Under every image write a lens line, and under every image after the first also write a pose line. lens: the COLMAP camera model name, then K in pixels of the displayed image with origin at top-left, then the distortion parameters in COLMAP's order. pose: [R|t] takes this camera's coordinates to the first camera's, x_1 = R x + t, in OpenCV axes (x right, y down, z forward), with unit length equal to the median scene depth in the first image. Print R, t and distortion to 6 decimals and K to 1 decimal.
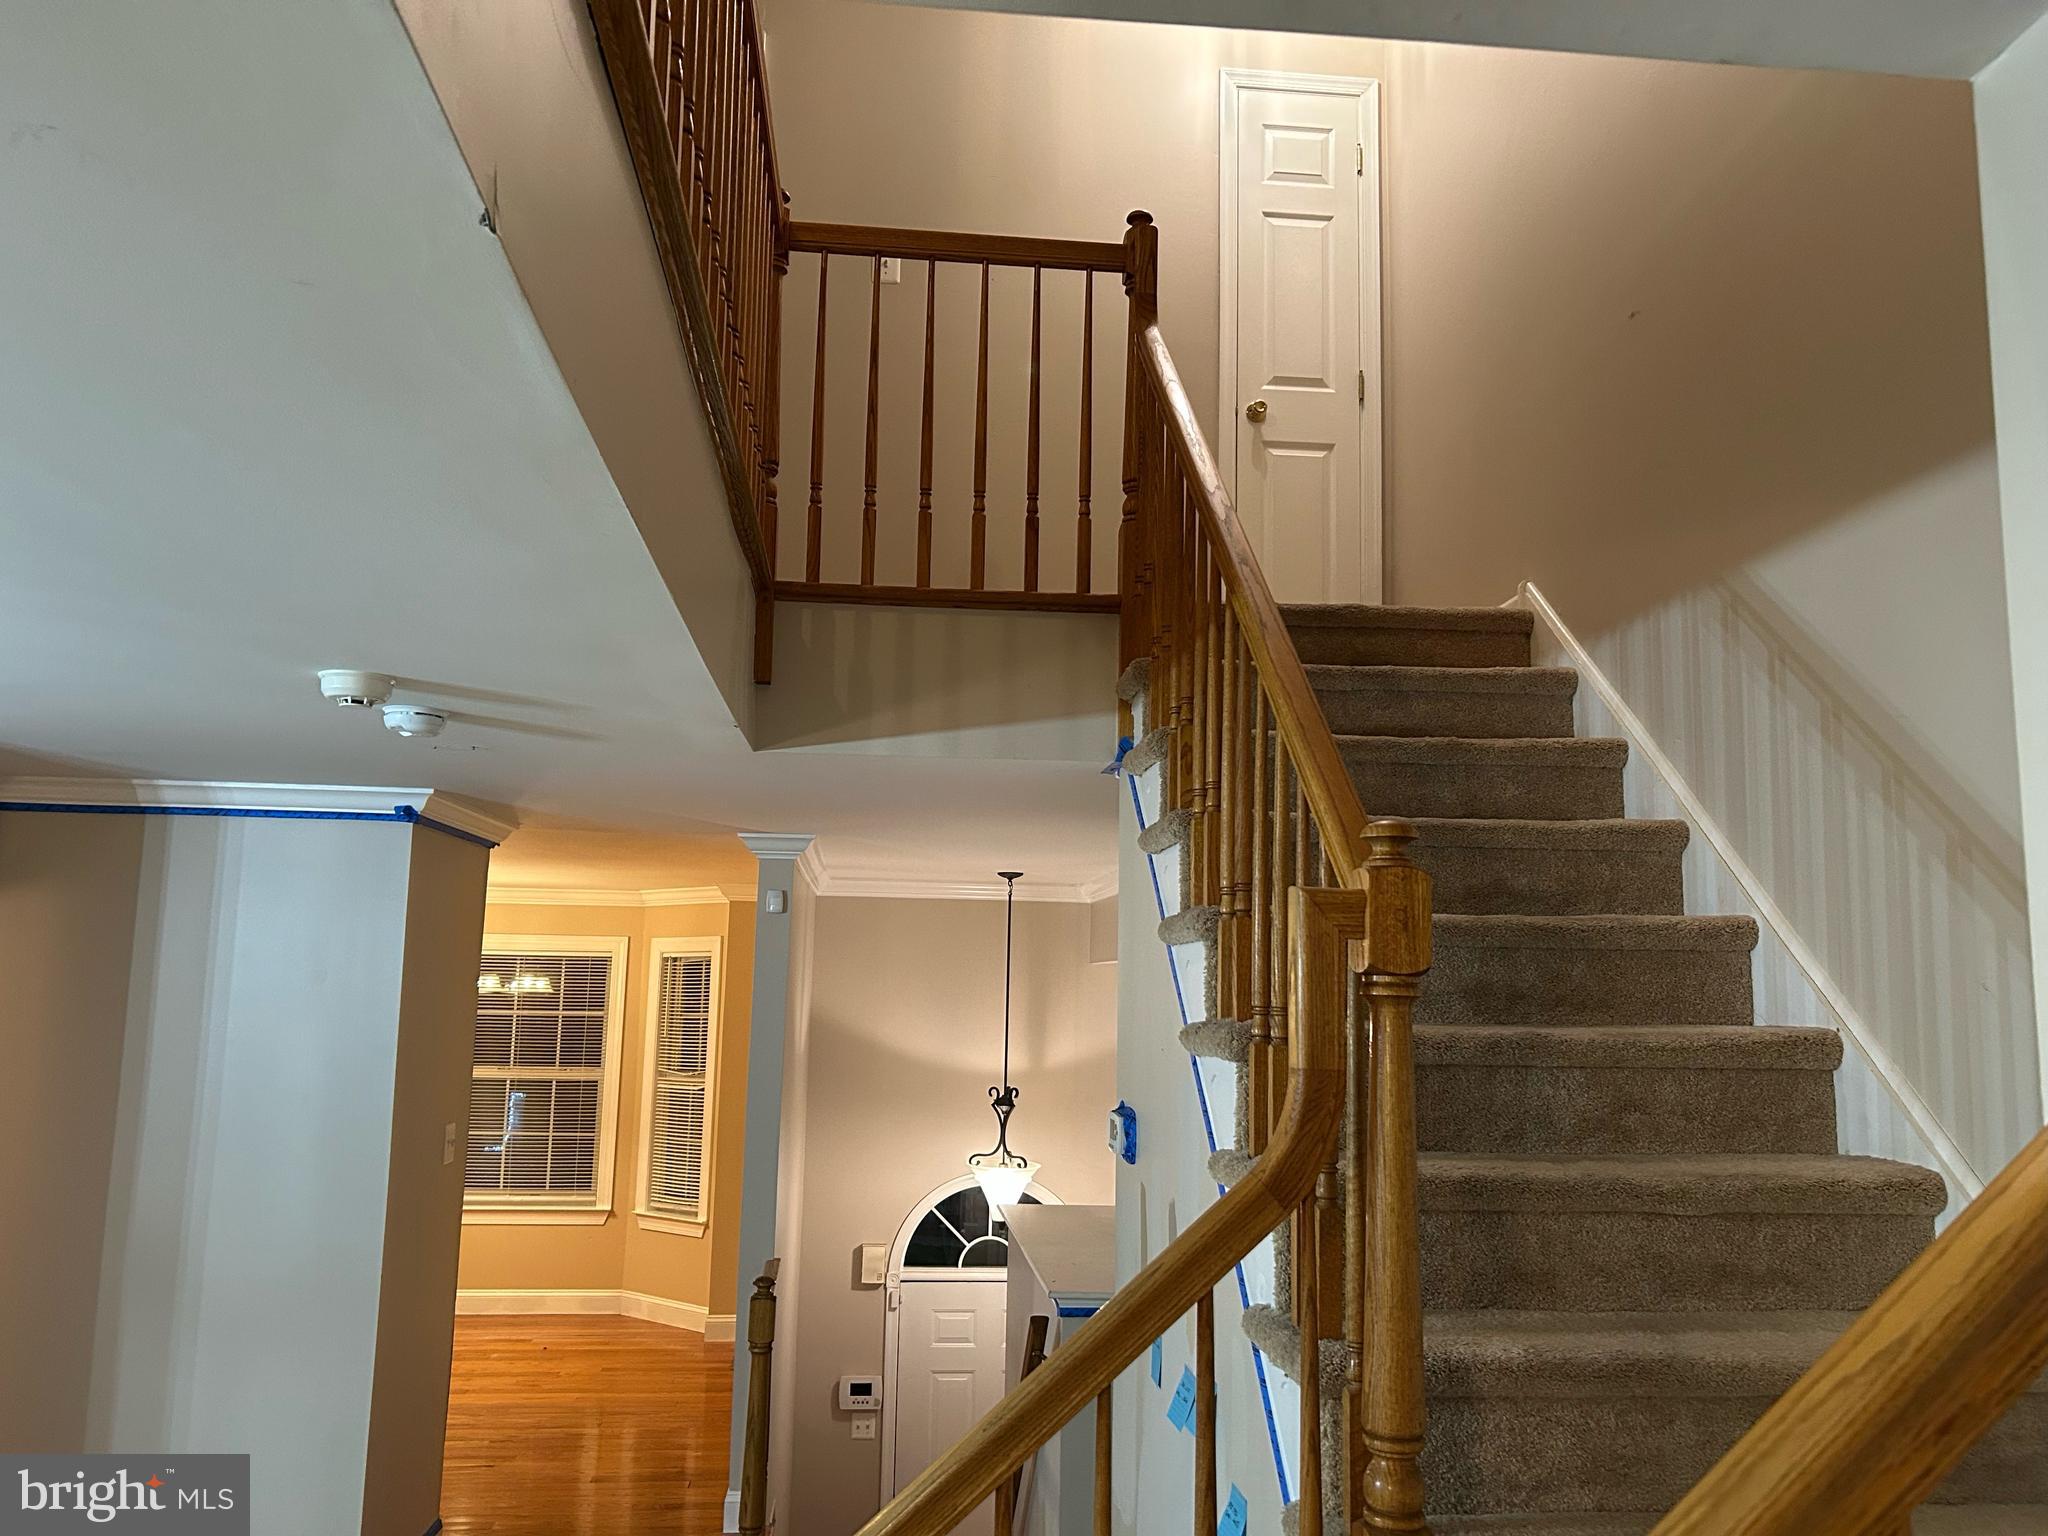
lens RADIAL K [[1548.0, 0, 1022.6], [0, 1548.0, 769.2], [0, 0, 1]] dist [0.052922, -0.046108]
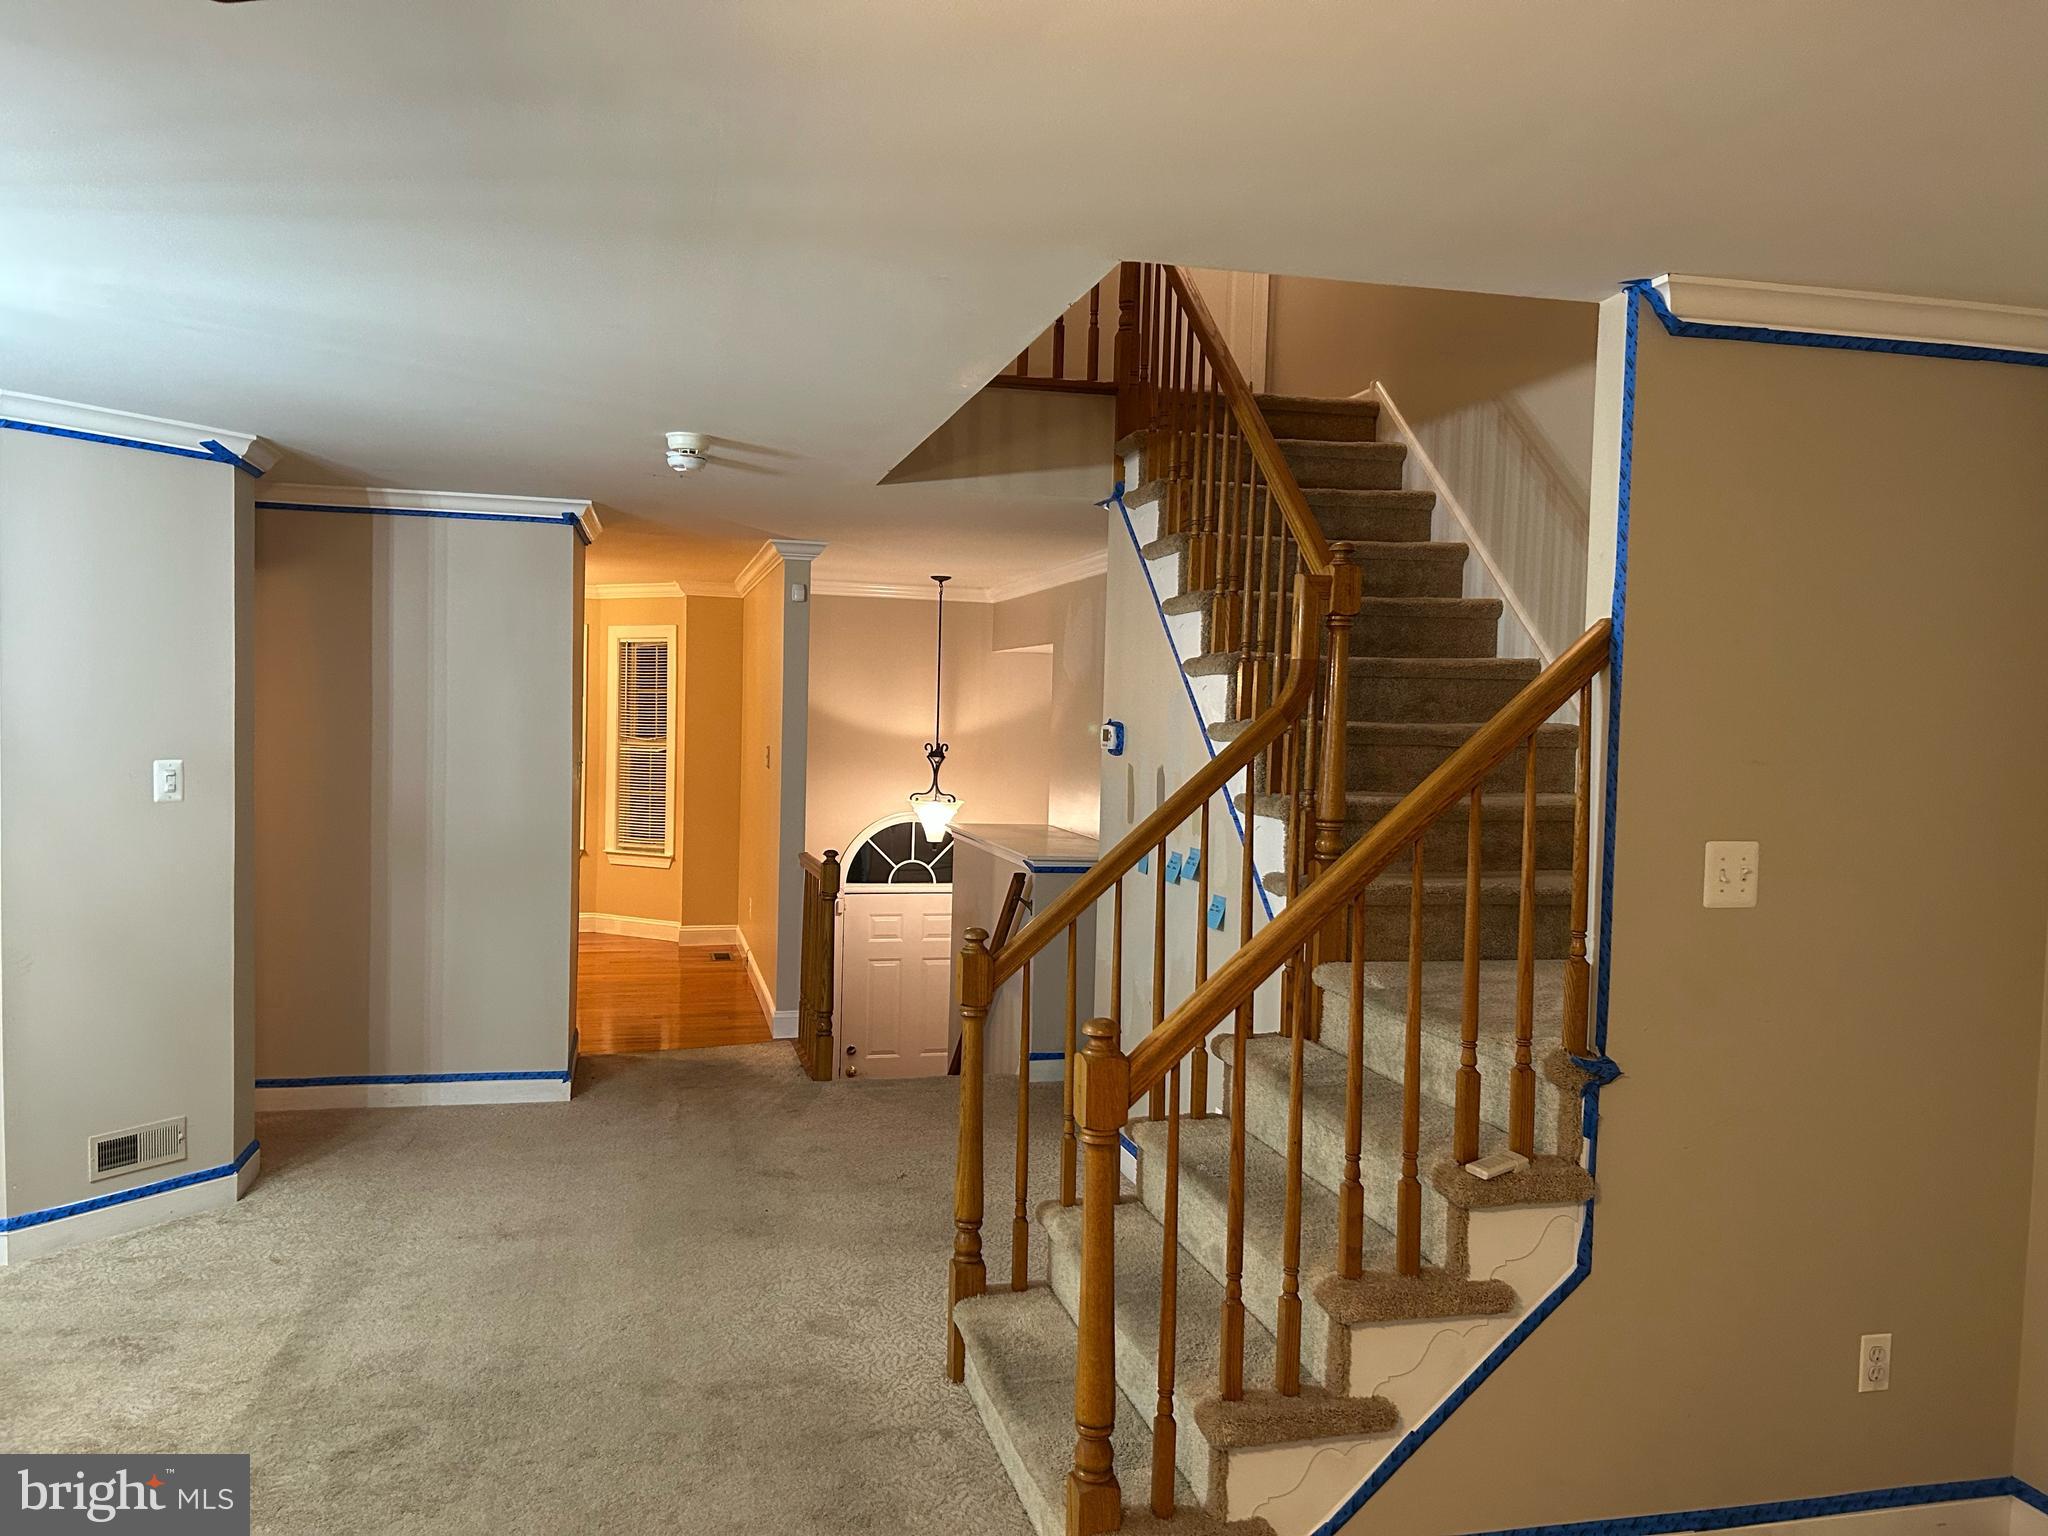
lens RADIAL K [[1548.0, 0, 1026.7], [0, 1548.0, 771.5], [0, 0, 1]] dist [0.052922, -0.046108]
pose [[0.989005, -0.001057, 0.147878, -0.237176], [-0.026364, 0.982694, 0.183348, -0.016882], [-0.145513, -0.185231, 0.971862, -0.490273]]
